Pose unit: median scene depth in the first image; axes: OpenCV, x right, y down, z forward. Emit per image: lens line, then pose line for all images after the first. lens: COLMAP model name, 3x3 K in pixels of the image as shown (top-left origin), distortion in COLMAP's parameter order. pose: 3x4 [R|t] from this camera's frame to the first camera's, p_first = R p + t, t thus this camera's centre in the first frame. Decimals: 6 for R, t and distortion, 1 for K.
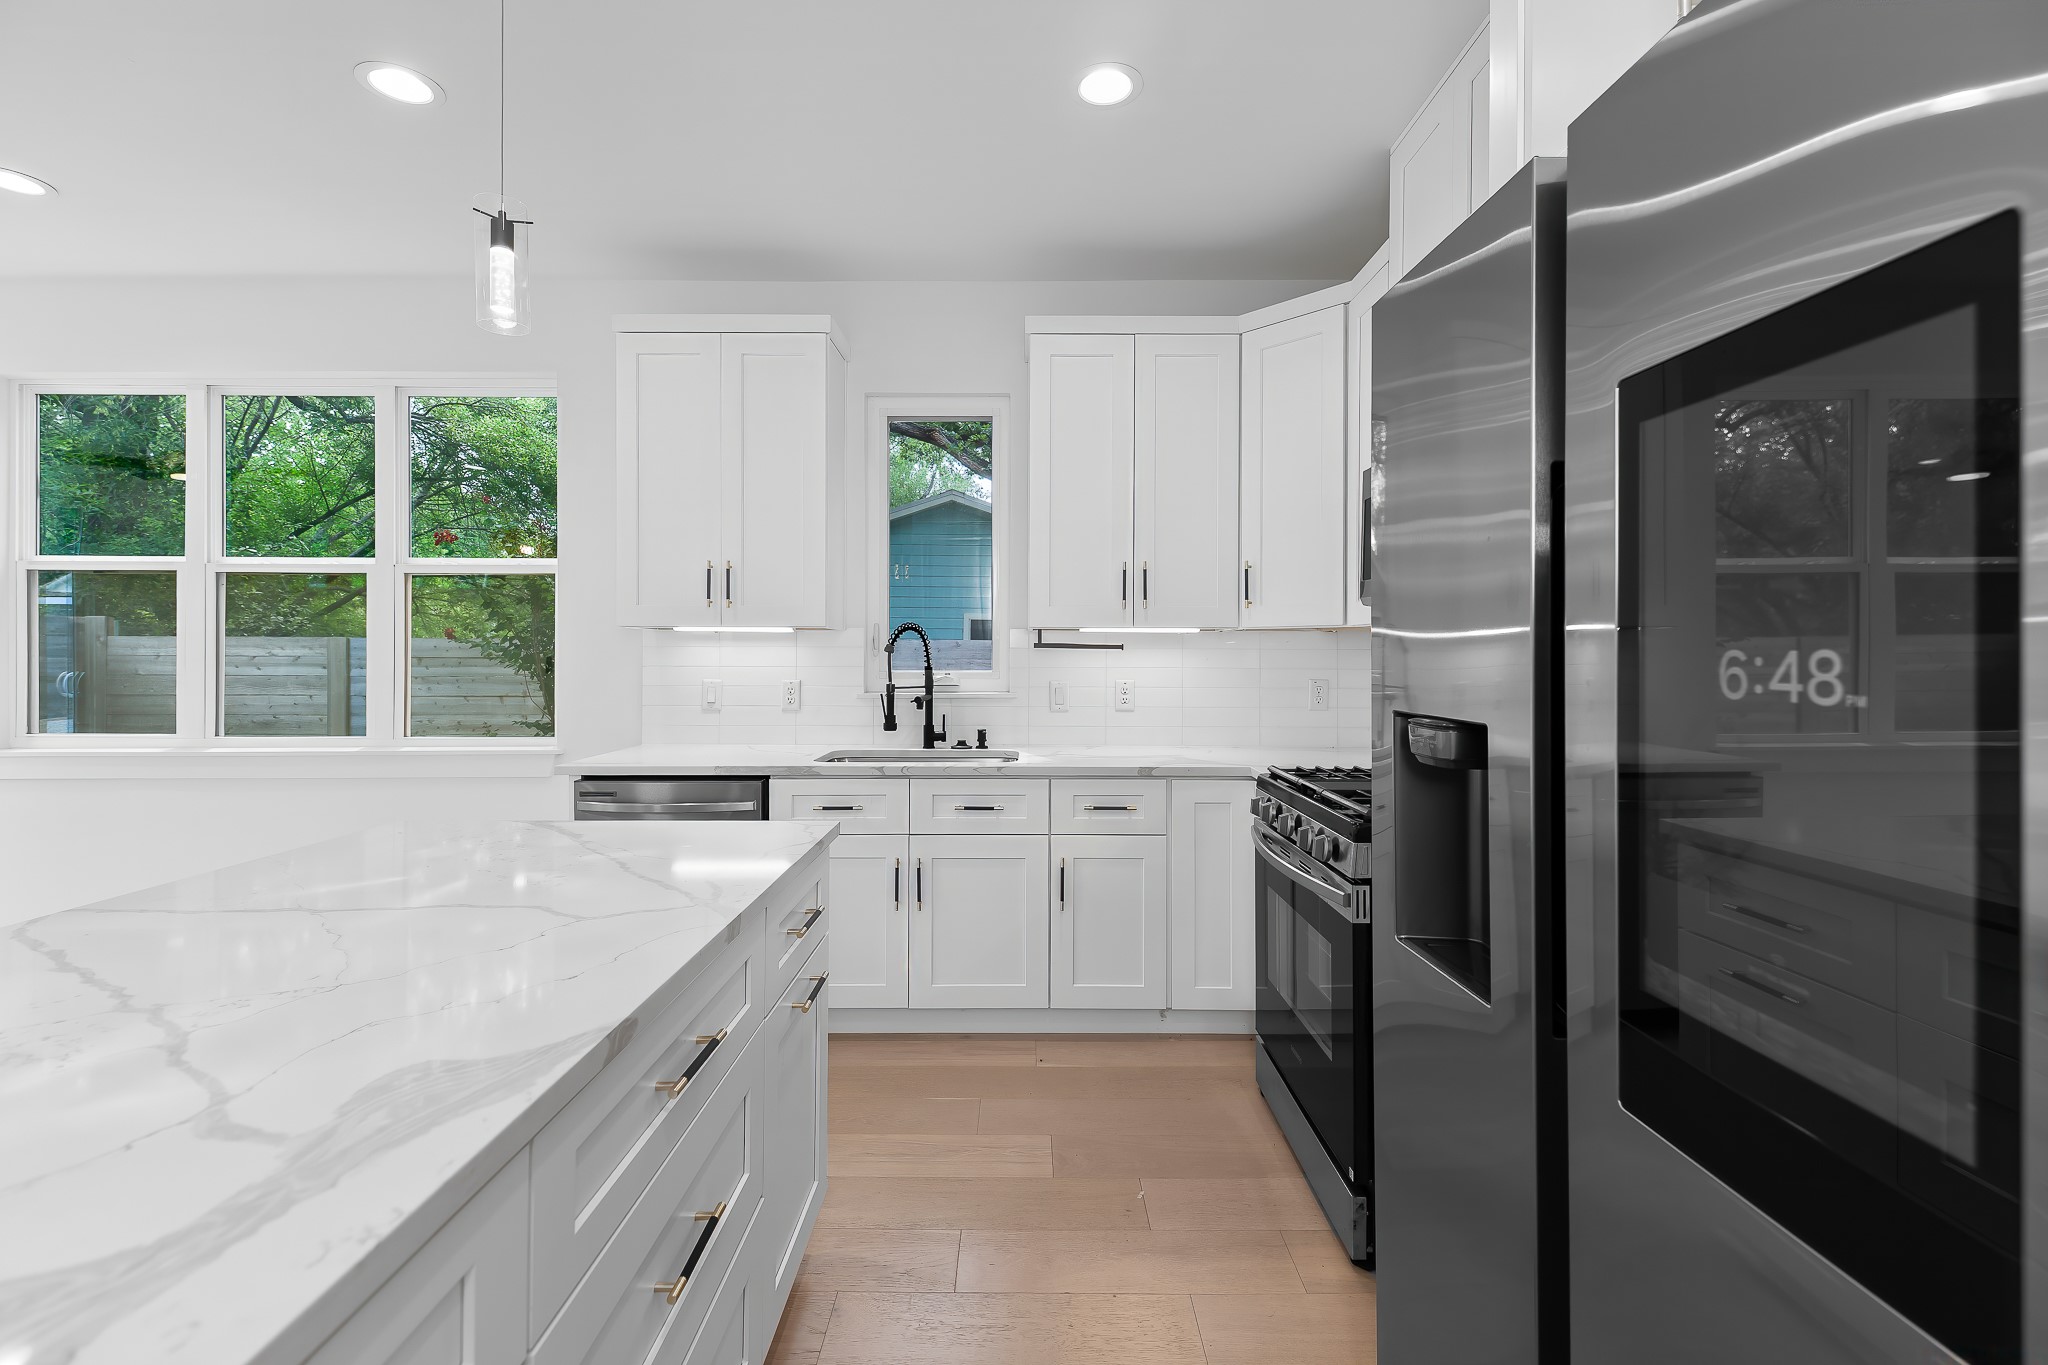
lens RADIAL K [[878.0, 0, 1024.0], [0, 878.0, 649.8], [0, 0, 1]] dist [0.024794, -0.012020]
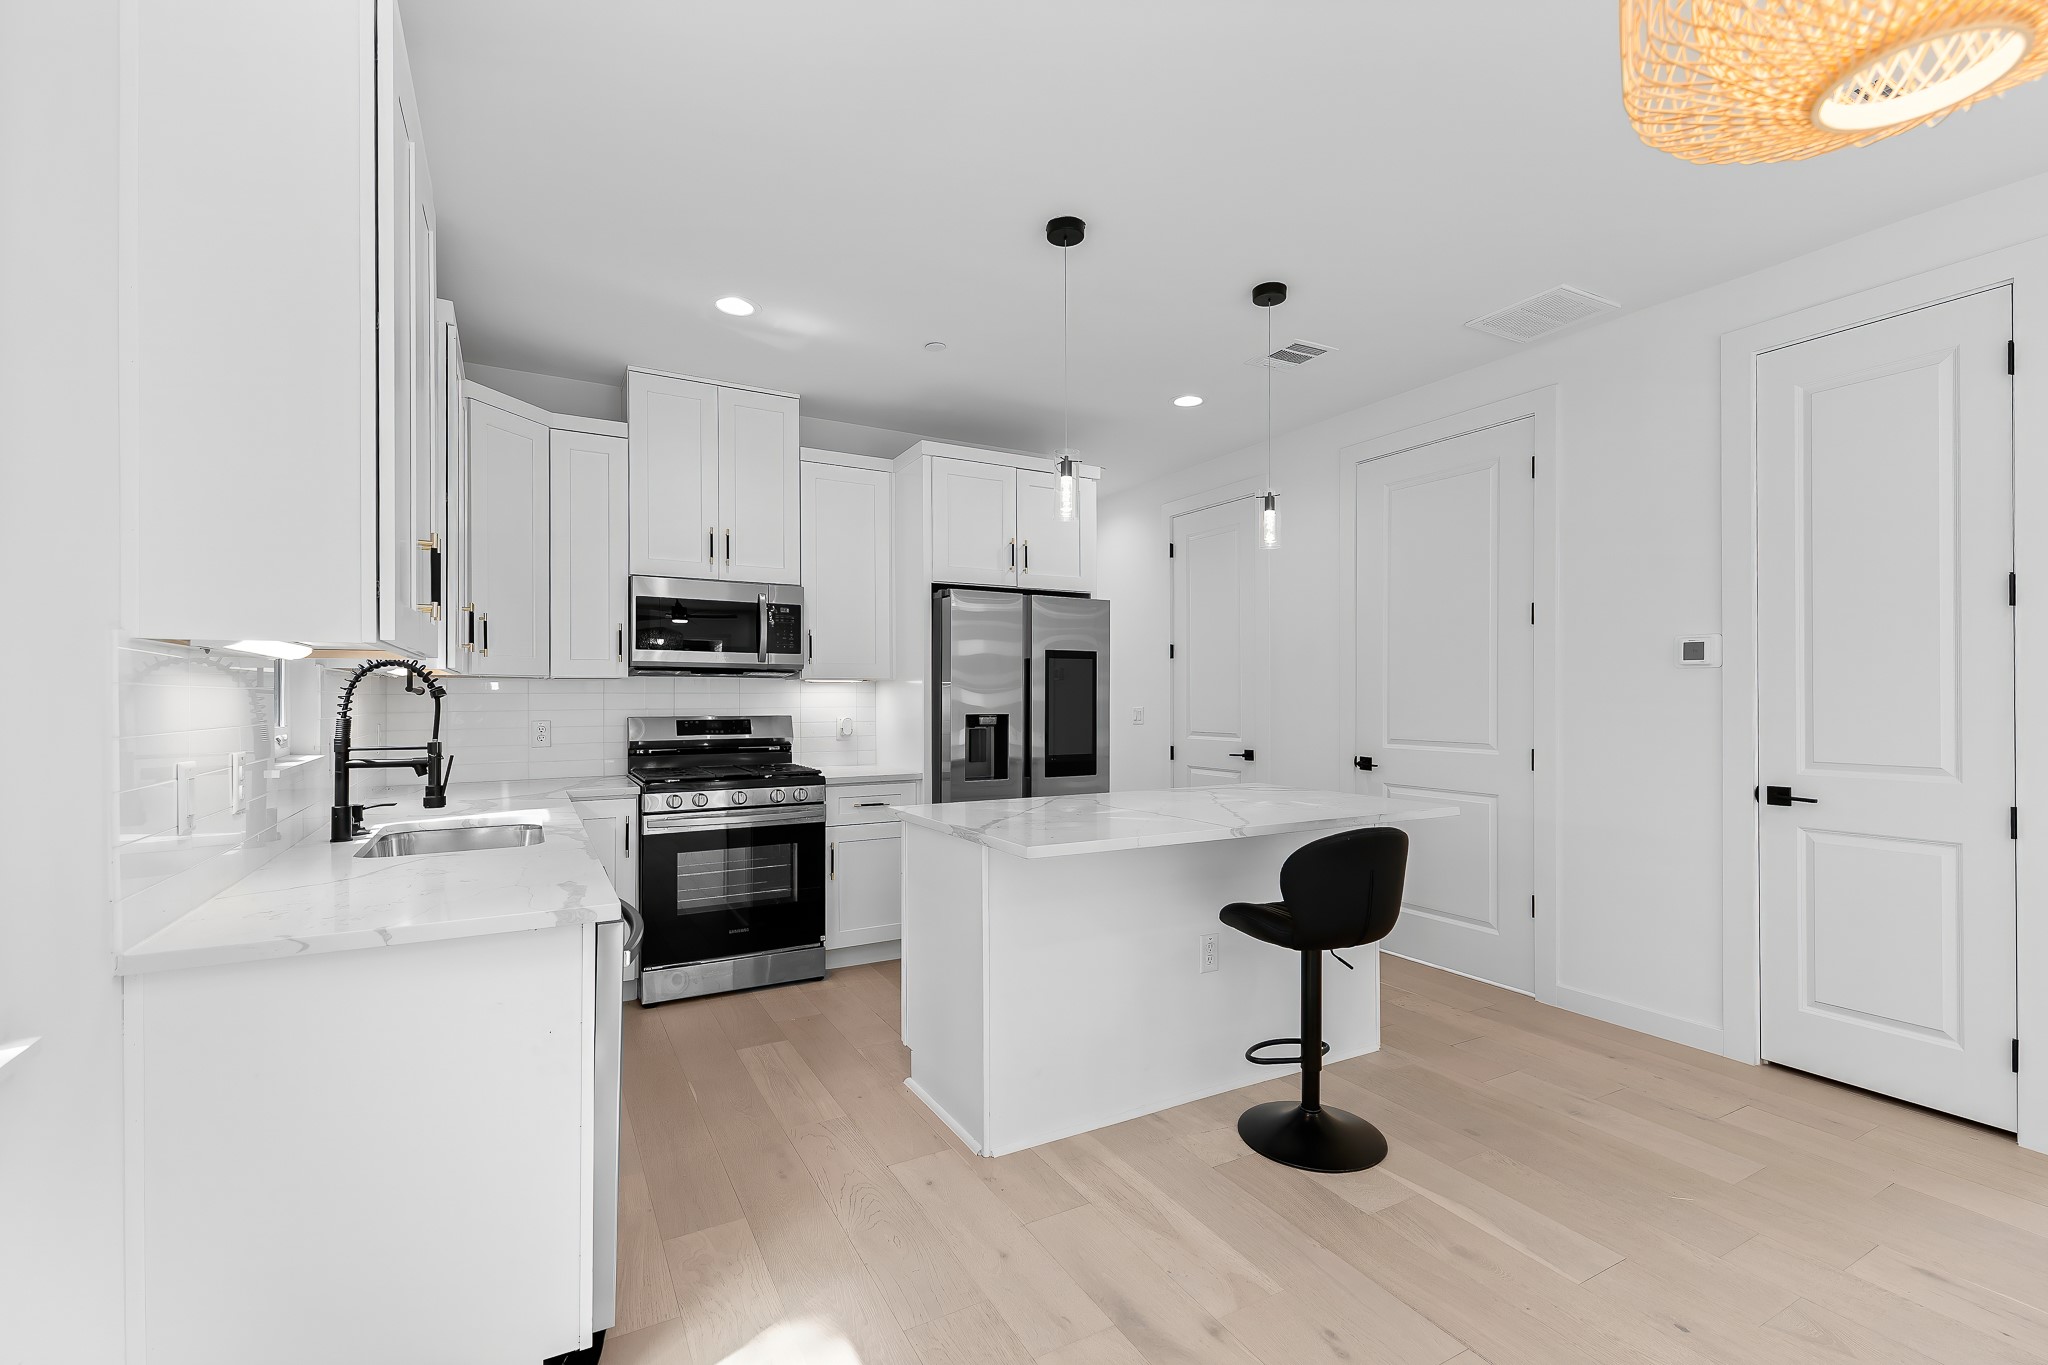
lens RADIAL K [[891.9, 0, 1034.0], [0, 891.9, 692.8], [0, 0, 1]] dist [0.003910, -0.000088]
pose [[-0.495134, 0.002388, 0.868813, -1.028120], [-0.003146, 0.999985, -0.004541, -0.000033], [-0.868811, -0.004981, -0.495119, 0.941316]]
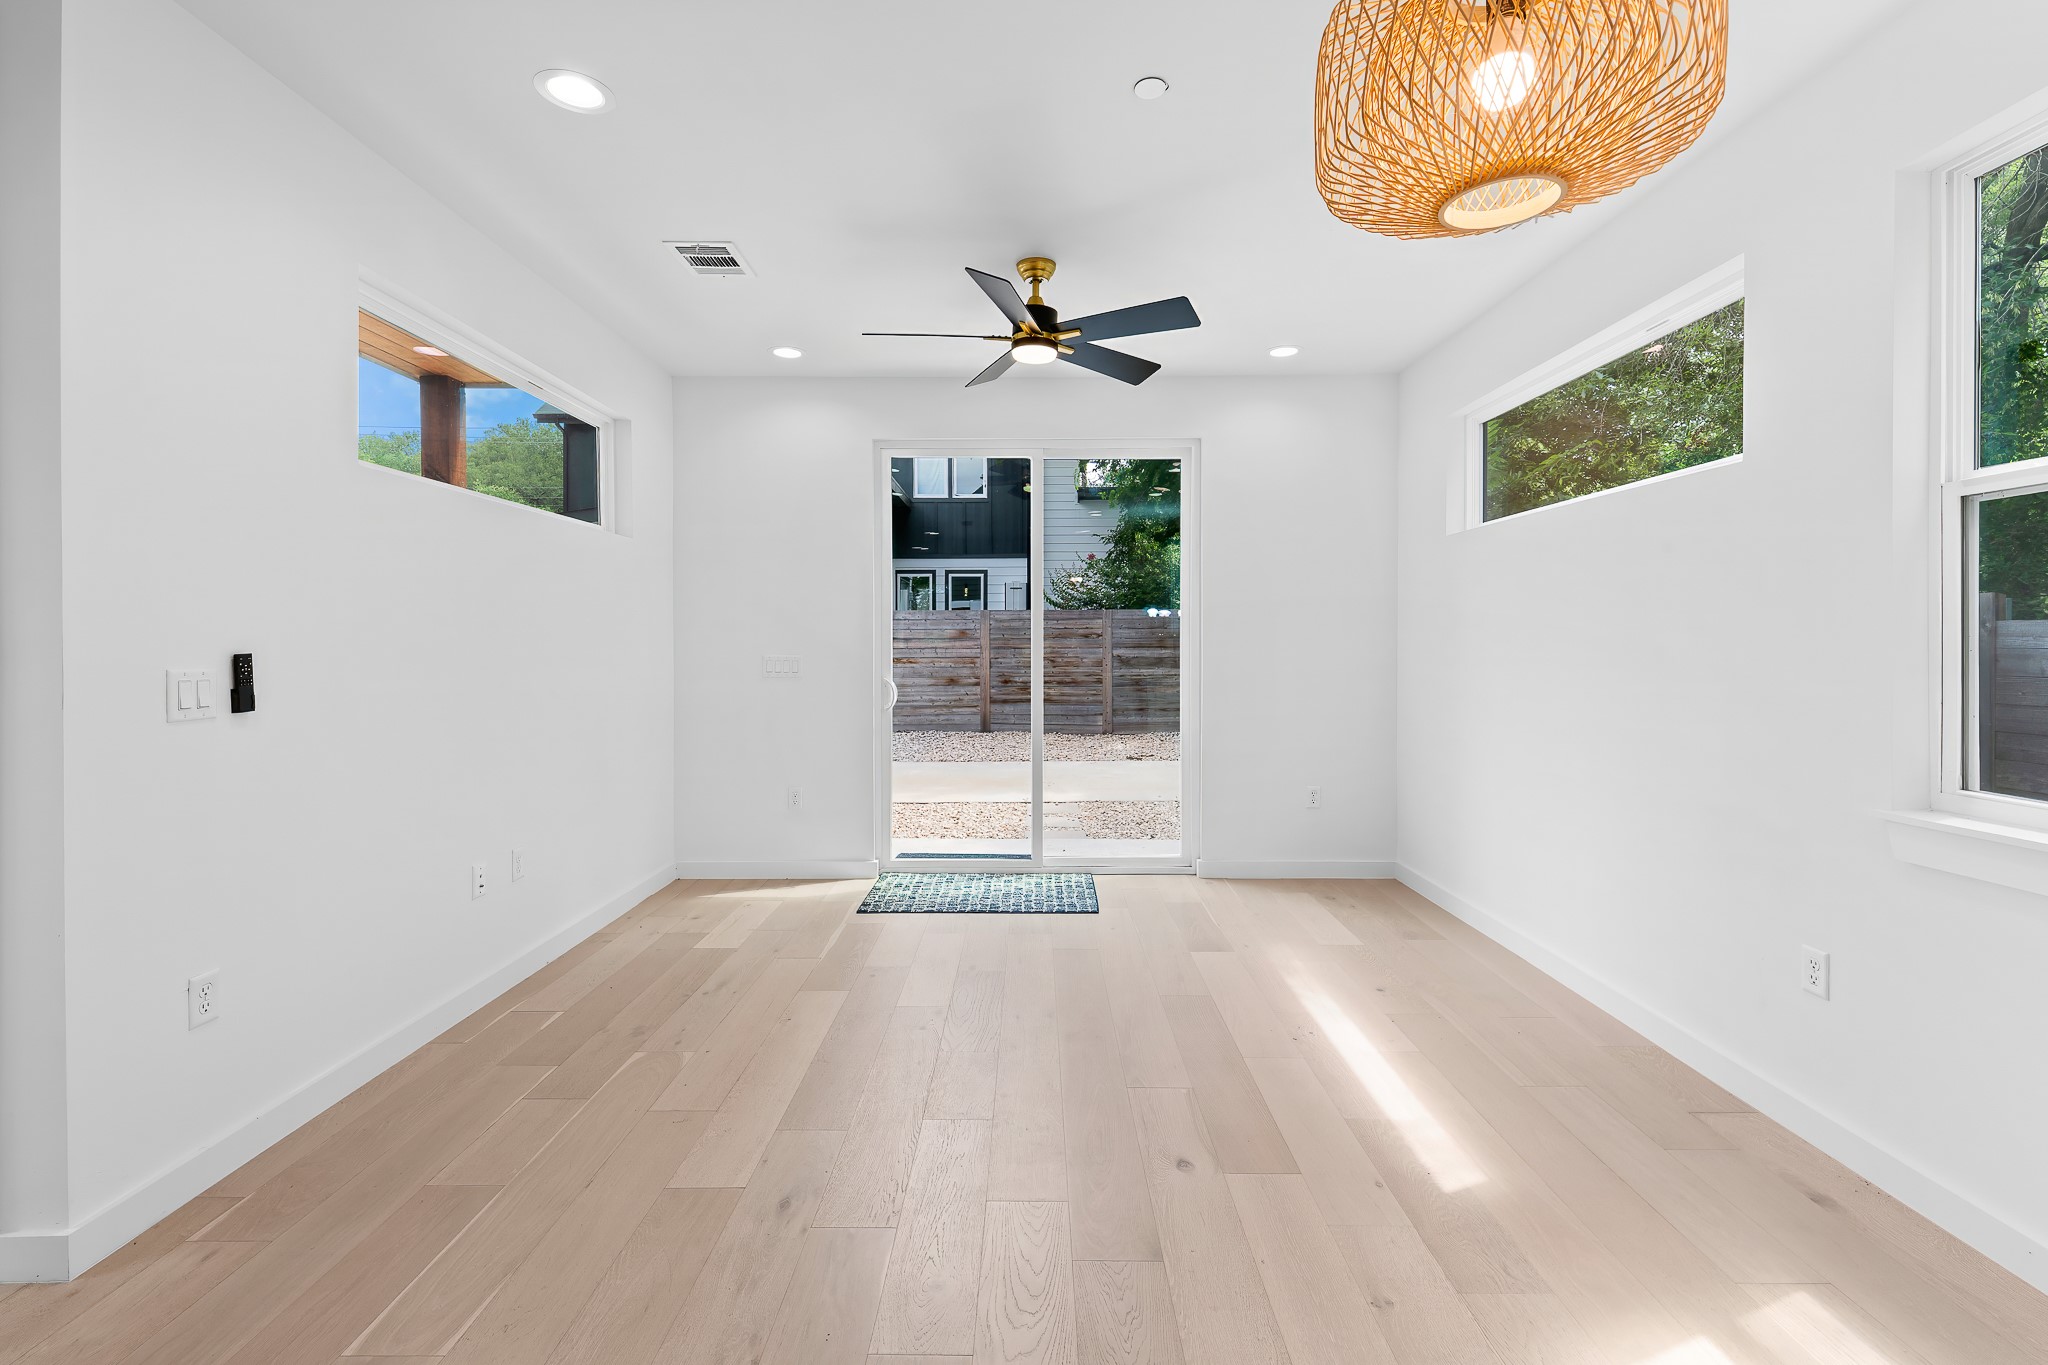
lens RADIAL K [[889.7, 0, 1037.5], [0, 889.7, 650.0], [0, 0, 1]] dist [0.009806, -0.000402]
pose [[0.006038, 0.005871, -0.999965, -0.636634], [0.005055, 0.999970, 0.005902, -0.000393], [0.999969, -0.005091, 0.006008, 0.473896]]
